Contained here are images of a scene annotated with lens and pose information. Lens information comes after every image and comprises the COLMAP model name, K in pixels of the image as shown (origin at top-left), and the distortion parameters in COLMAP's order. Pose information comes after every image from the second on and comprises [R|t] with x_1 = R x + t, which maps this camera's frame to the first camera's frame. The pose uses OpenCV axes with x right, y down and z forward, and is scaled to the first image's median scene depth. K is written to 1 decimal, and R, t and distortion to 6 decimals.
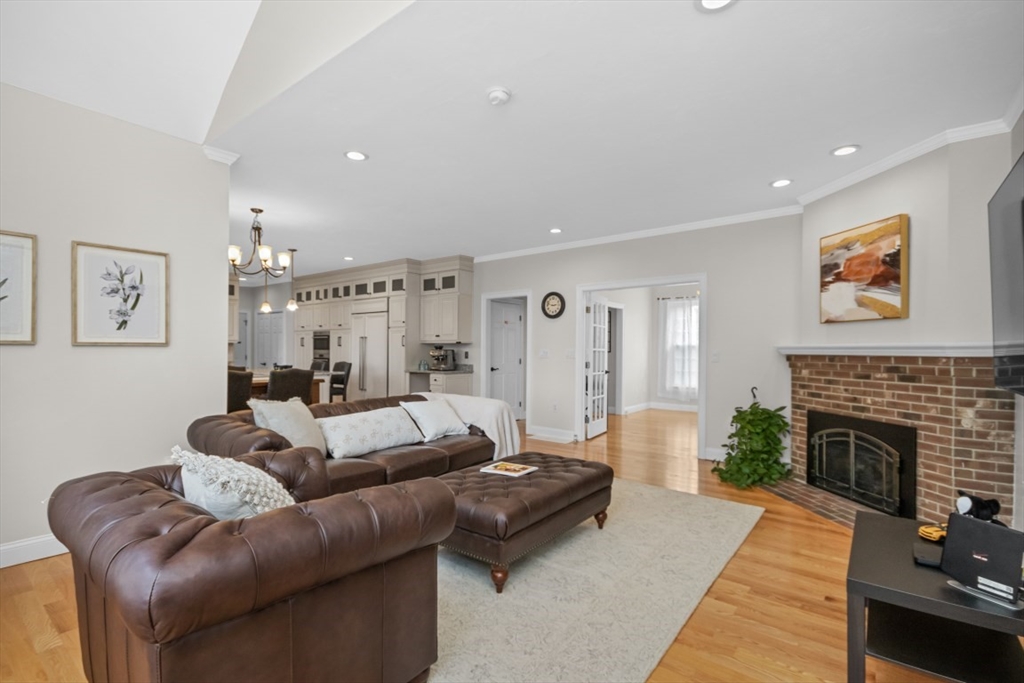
lens RADIAL K [[471.2, 0, 512.3], [0, 471.2, 354.1], [0, 0, 1]] dist [0.042688, 0.000001]
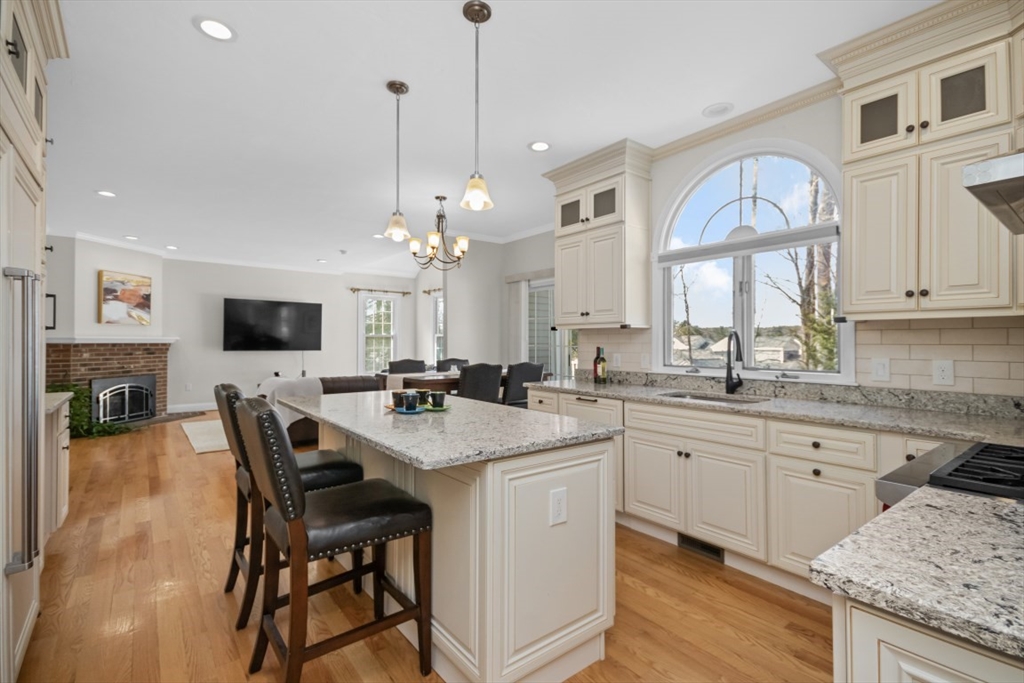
lens RADIAL K [[481.3, 0, 519.3], [0, 481.3, 339.9], [0, 0, 1]] dist [0.021684, -0.000540]
pose [[-0.972949, -0.002261, 0.231008, -1.182666], [-0.001345, 0.999991, 0.004122, -0.019203], [-0.231015, 0.003700, -0.972943, 2.477812]]
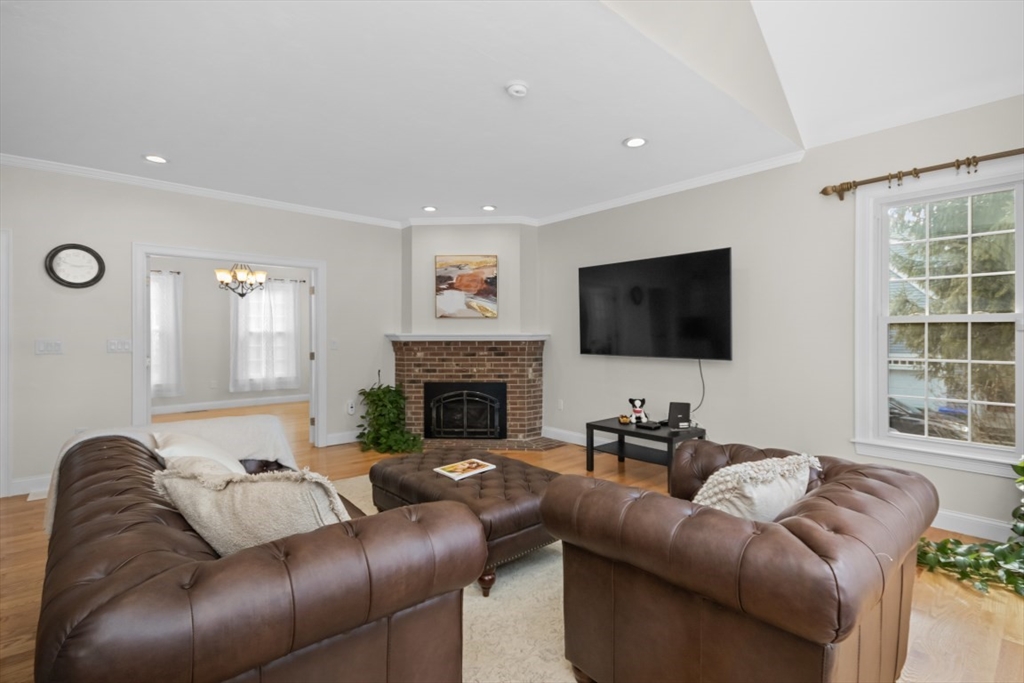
lens RADIAL K [[481.3, 0, 519.3], [0, 481.3, 339.9], [0, 0, 1]] dist [0.021684, -0.000540]
pose [[0.195063, -0.014260, 0.980687, -0.723040], [0.012494, 0.999849, 0.012054, -0.016083], [-0.980711, 0.009901, 0.195212, 0.548054]]
